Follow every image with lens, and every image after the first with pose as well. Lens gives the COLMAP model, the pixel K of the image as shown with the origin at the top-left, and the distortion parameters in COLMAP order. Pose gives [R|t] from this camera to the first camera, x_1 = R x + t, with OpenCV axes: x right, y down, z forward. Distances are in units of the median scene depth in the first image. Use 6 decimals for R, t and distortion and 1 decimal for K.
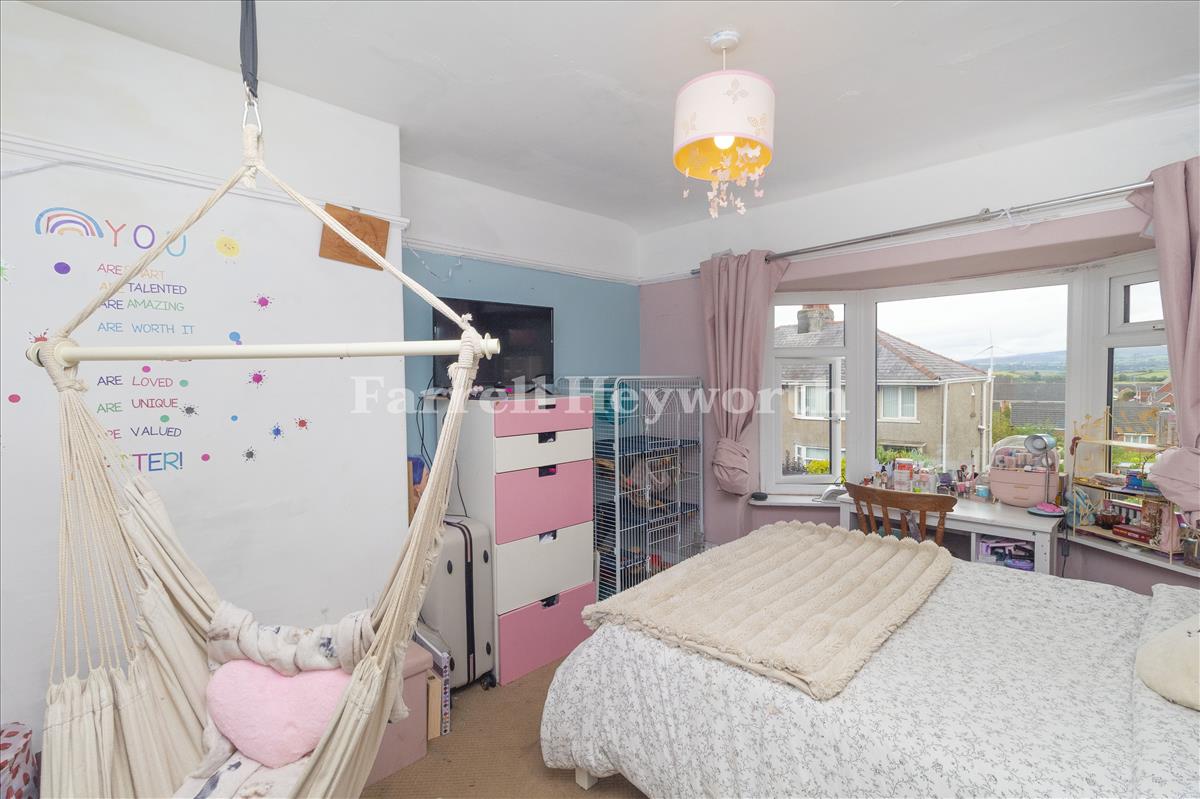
lens RADIAL K [[556.7, 0, 613.9], [0, 556.7, 368.1], [0, 0, 1]] dist [0.002379, 0.000421]
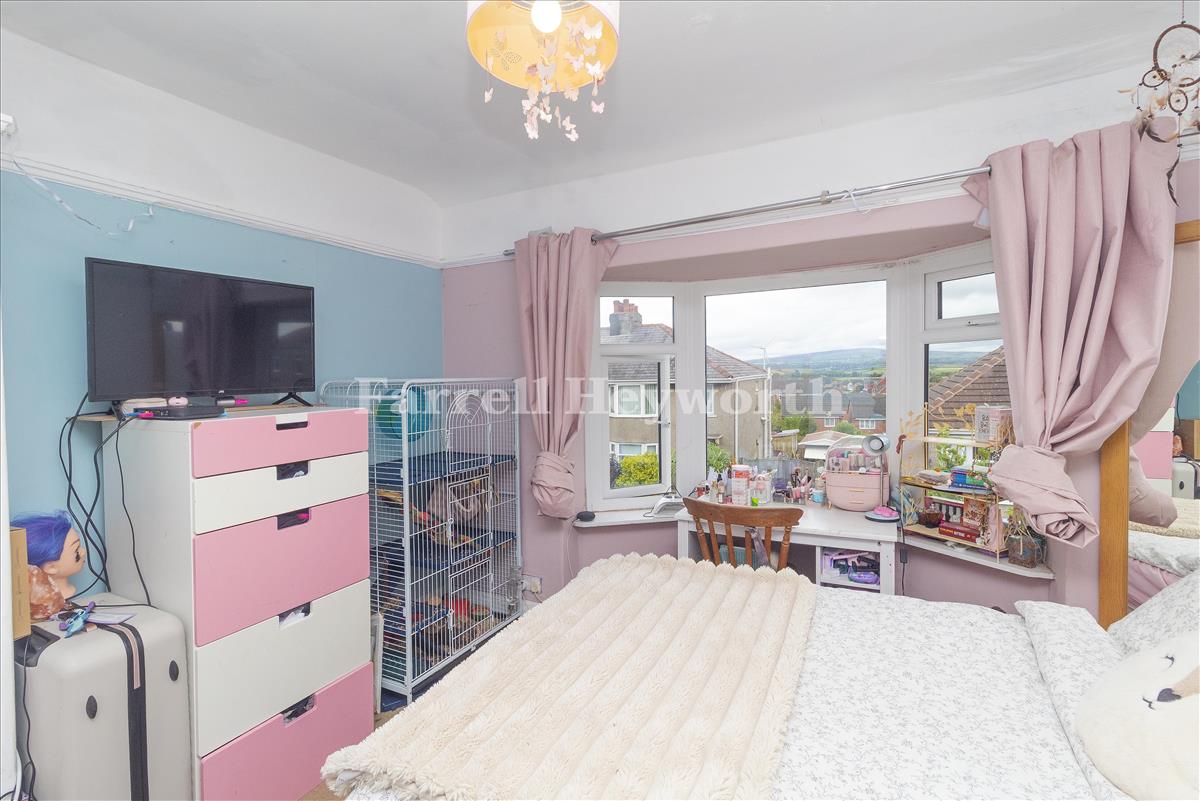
lens RADIAL K [[556.7, 0, 613.9], [0, 556.7, 369.1], [0, 0, 1]] dist [0.002379, 0.000421]
pose [[0.947395, -0.009003, 0.319940, 0.037954], [0.009084, 0.999958, 0.001238, 0.002214], [-0.319937, 0.001733, 0.947437, 0.225274]]
